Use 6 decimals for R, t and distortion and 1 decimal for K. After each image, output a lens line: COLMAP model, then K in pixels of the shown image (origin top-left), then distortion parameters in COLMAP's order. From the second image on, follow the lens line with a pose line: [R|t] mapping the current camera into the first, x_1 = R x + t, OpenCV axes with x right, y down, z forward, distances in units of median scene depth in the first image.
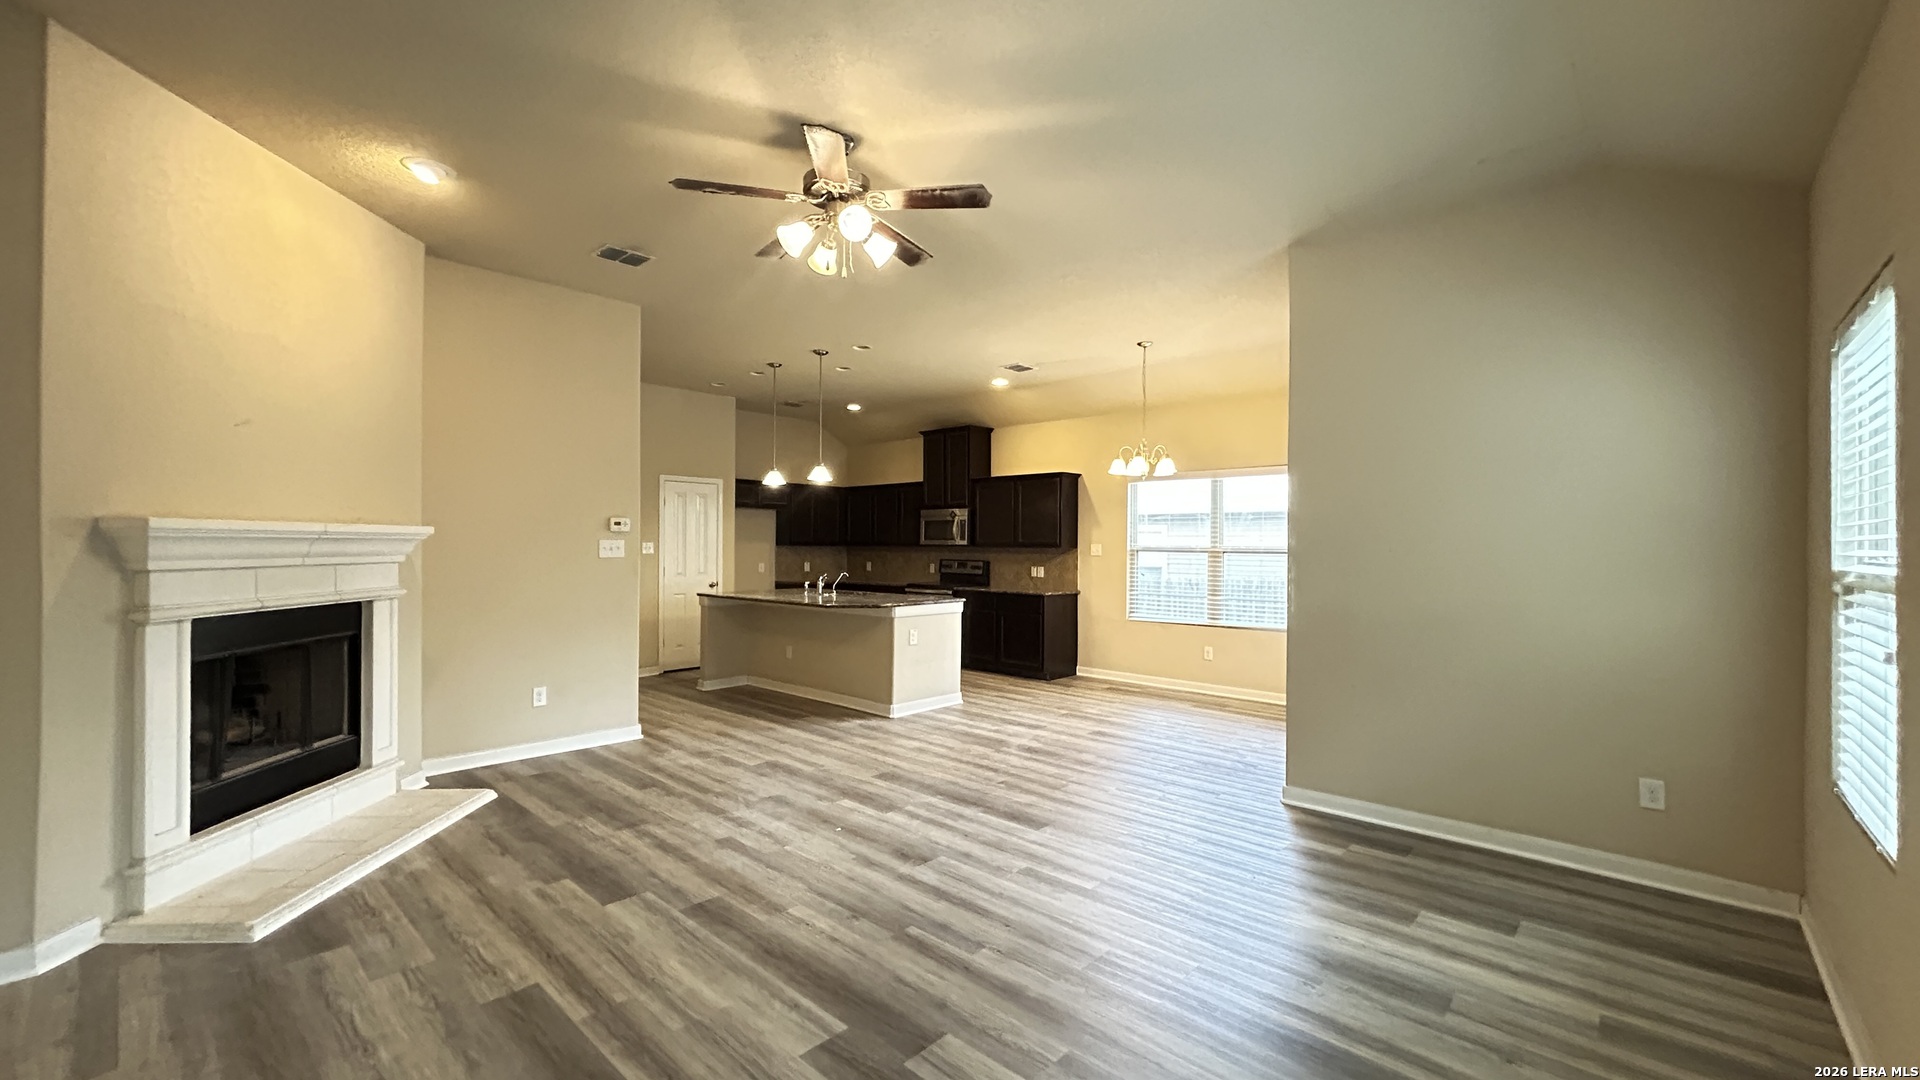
lens RADIAL K [[770.5, 0, 962.5], [0, 770.5, 536.9], [0, 0, 1]] dist [-0.000351, 0.000685]
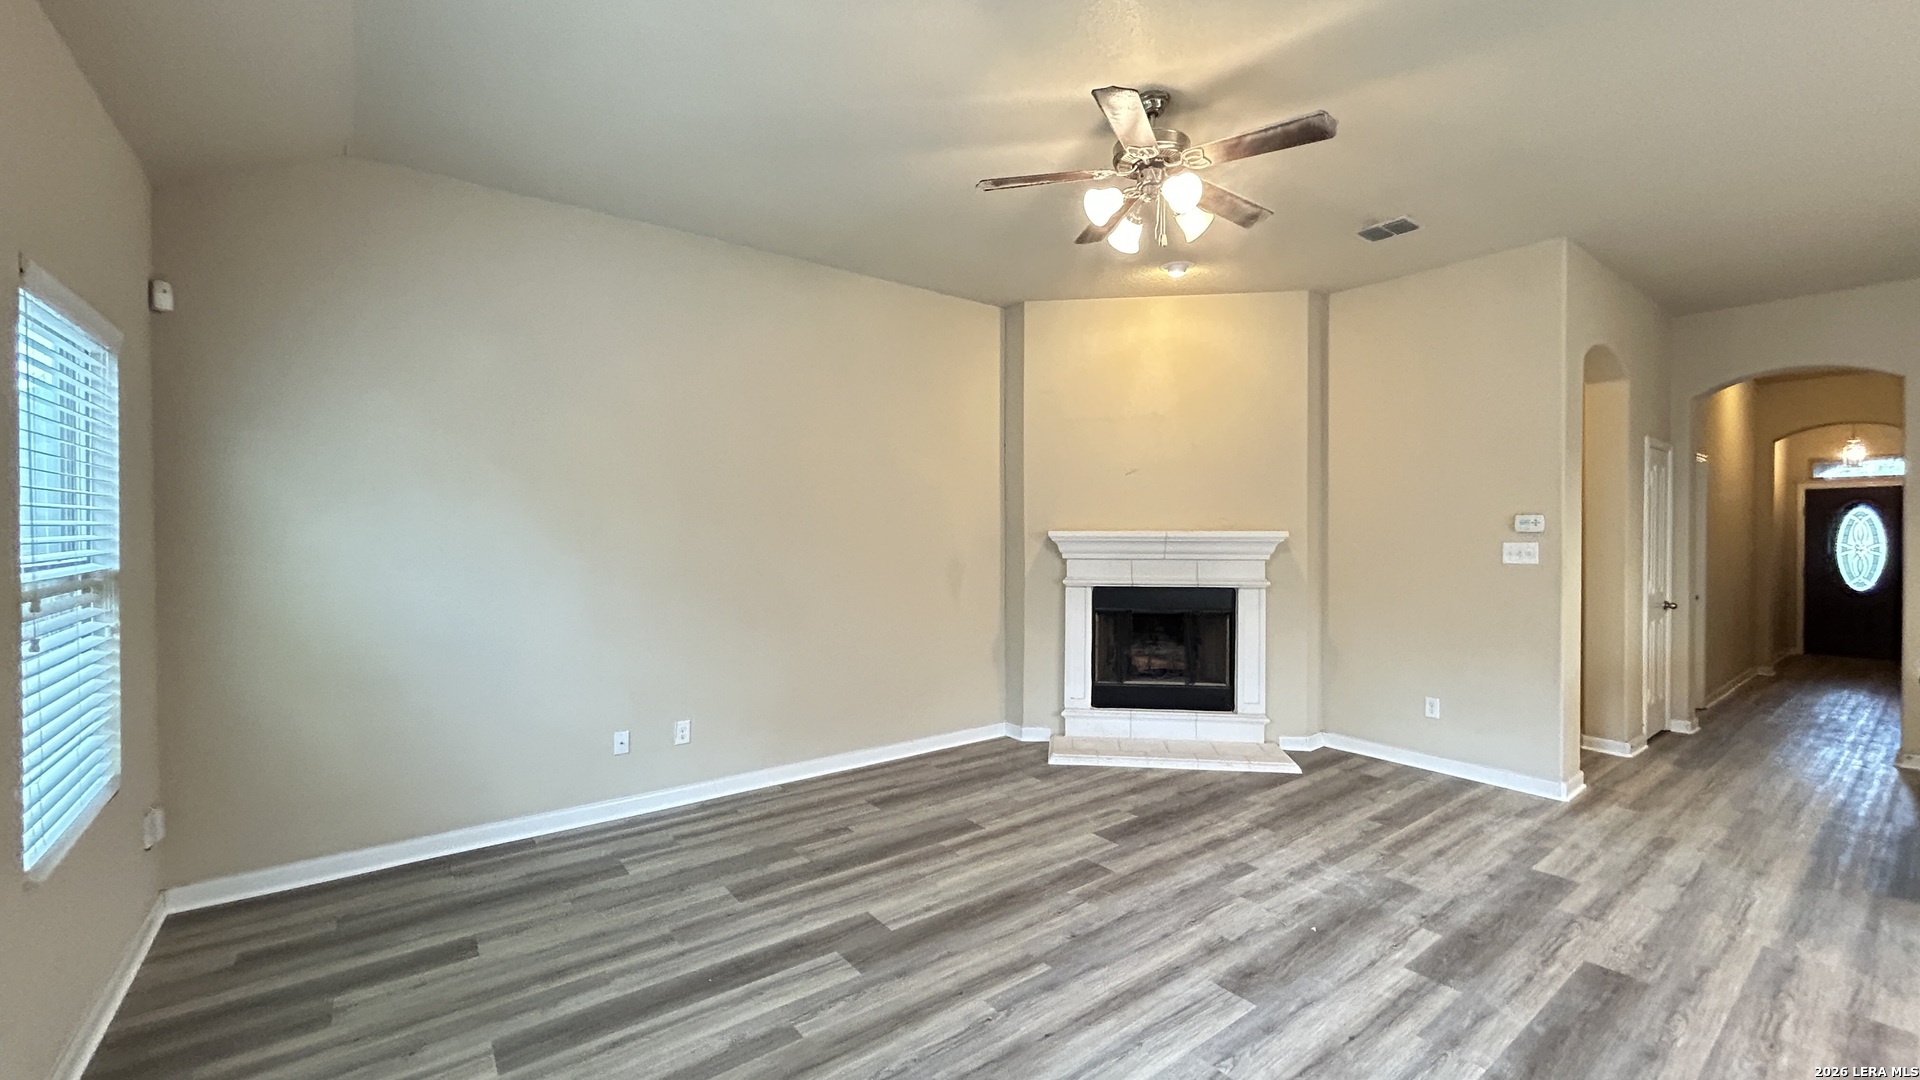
lens RADIAL K [[770.5, 0, 962.5], [0, 770.5, 536.9], [0, 0, 1]] dist [-0.000351, 0.000685]
pose [[-0.176027, 0.000139, -0.984385, 0.611179], [0.006043, 0.999981, -0.000939, -0.006227], [0.984367, -0.006114, -0.176024, 0.756841]]
